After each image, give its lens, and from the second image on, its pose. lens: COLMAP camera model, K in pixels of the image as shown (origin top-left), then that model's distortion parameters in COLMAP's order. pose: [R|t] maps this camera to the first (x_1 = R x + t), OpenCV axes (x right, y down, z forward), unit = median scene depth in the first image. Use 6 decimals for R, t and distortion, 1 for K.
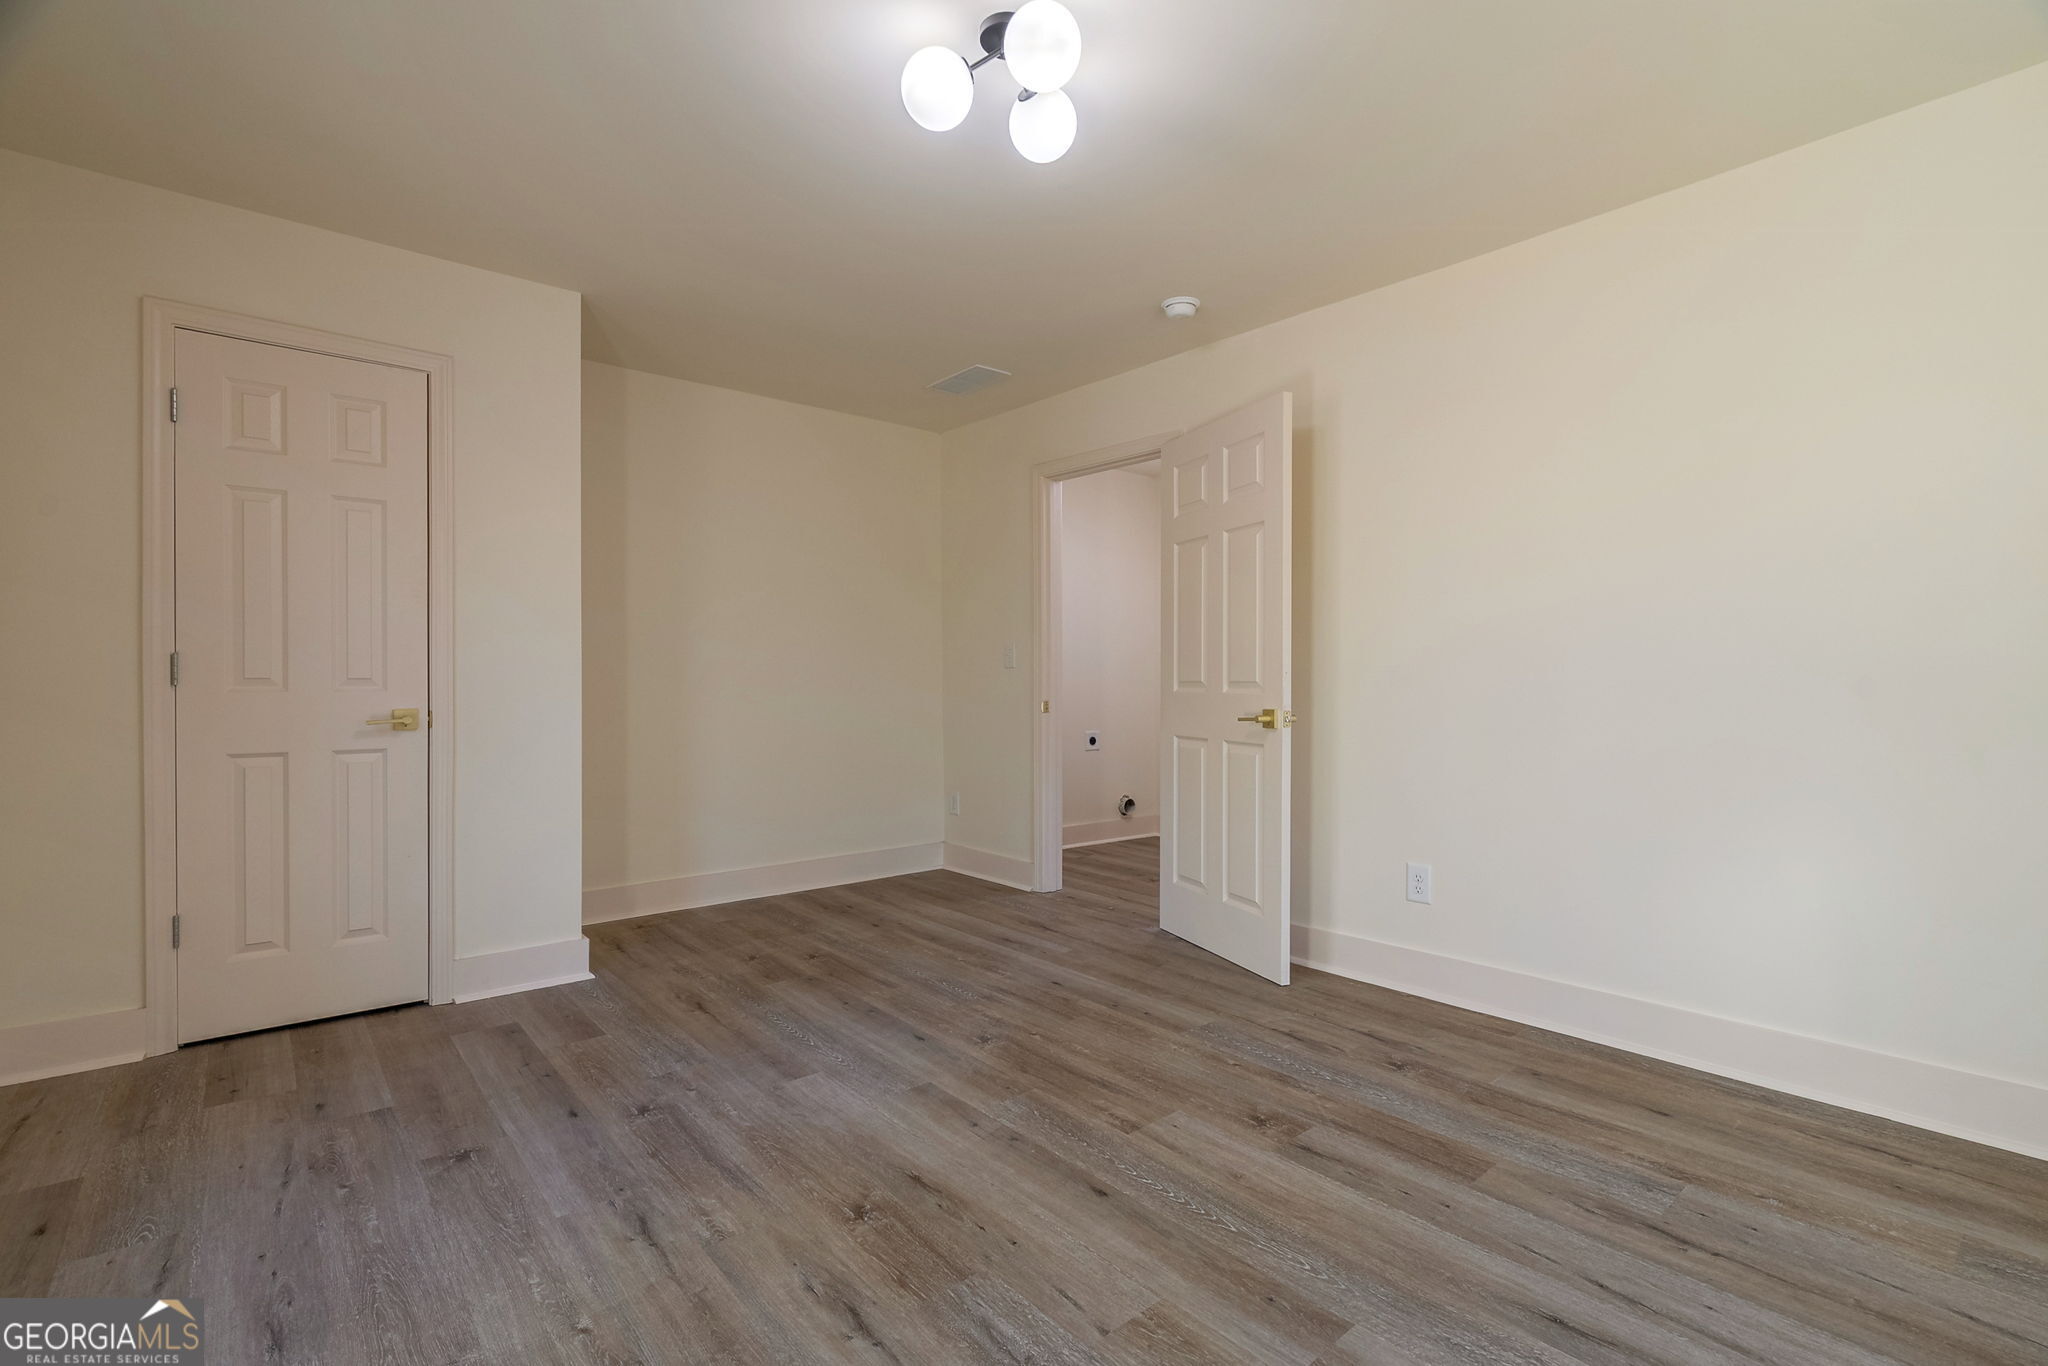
lens RADIAL K [[936.5, 0, 1024.6], [0, 936.5, 686.0], [0, 0, 1]] dist [0.001387, 0.001107]
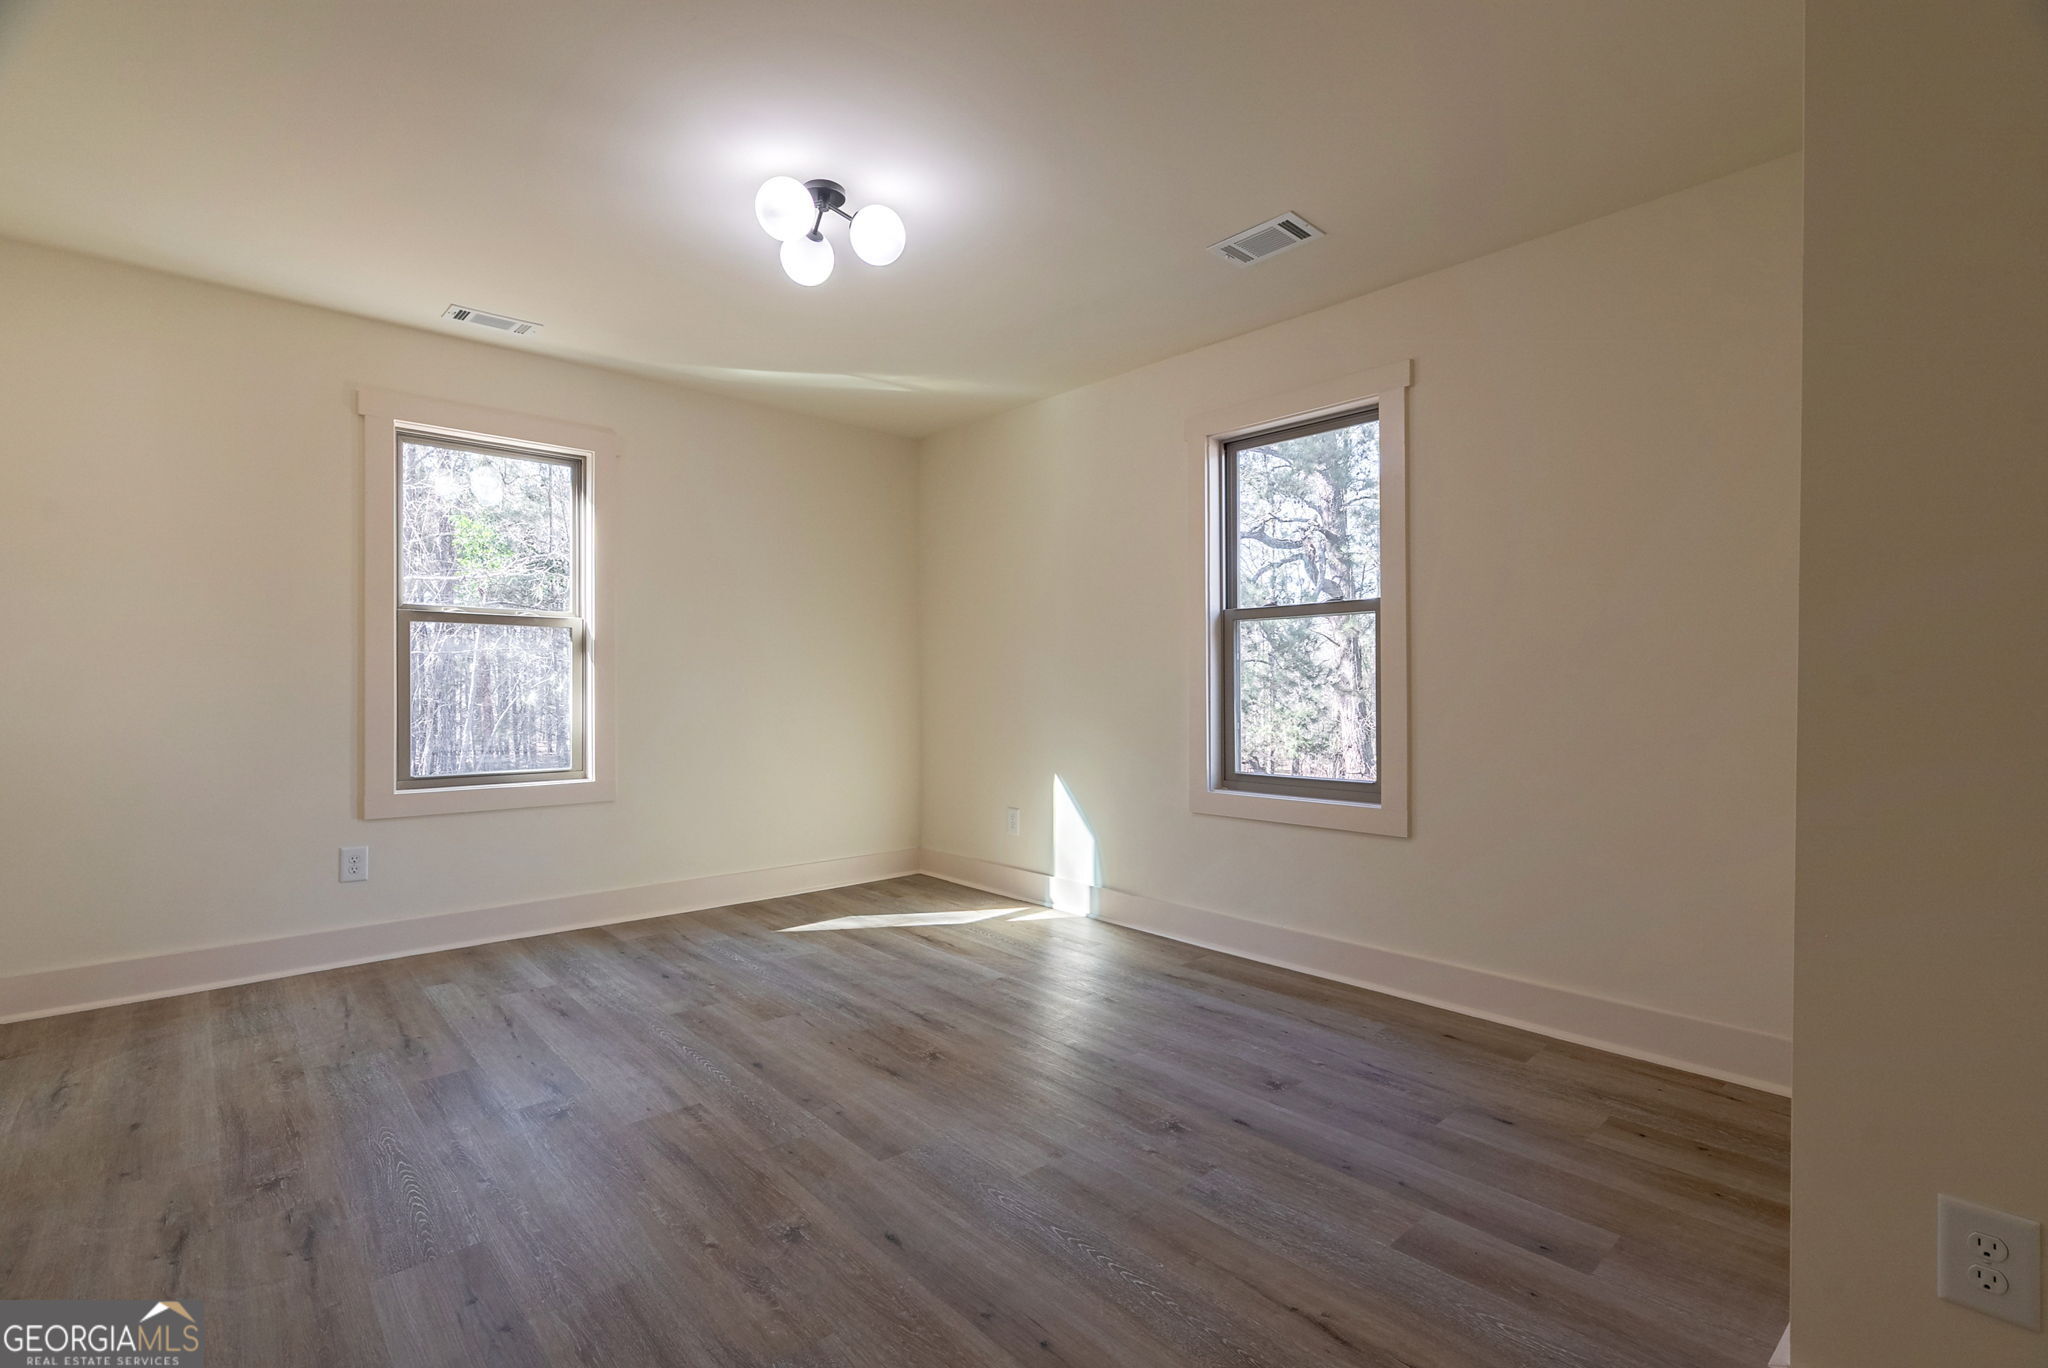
lens RADIAL K [[936.5, 0, 1017.0], [0, 936.5, 687.6], [0, 0, 1]] dist [0.001387, 0.001107]
pose [[-0.999703, -0.001200, -0.024346, -0.231352], [-0.001271, 0.999995, 0.002874, -0.008003], [0.024342, 0.002904, -0.999699, 2.098025]]
